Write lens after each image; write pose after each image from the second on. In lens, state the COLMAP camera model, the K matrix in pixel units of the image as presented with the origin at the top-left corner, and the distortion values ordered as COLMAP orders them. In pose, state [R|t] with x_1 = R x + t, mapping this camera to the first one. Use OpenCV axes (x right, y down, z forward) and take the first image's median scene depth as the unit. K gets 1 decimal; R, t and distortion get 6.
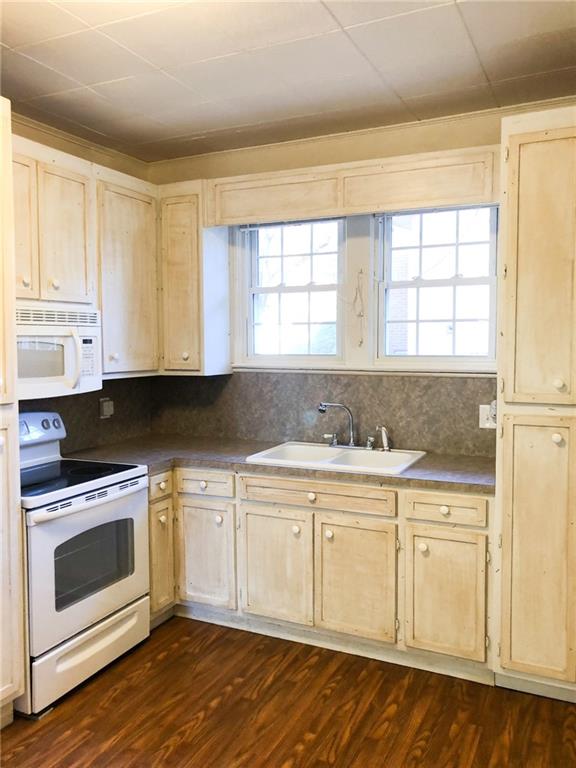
lens RADIAL K [[641.5, 0, 288.7], [0, 641.5, 376.8], [0, 0, 1]] dist [0.008753, -0.018380]
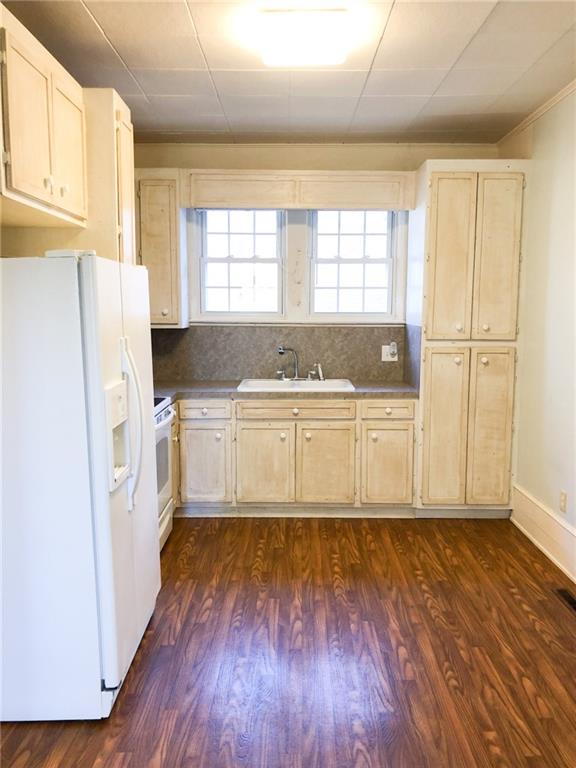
lens RADIAL K [[641.5, 0, 286.0], [0, 641.5, 387.6], [0, 0, 1]] dist [0.008753, -0.018380]
pose [[0.901375, -0.044027, 0.430795, -0.534605], [0.016928, 0.997640, 0.066539, 0.036919], [-0.432708, -0.052684, 0.899993, -0.236491]]
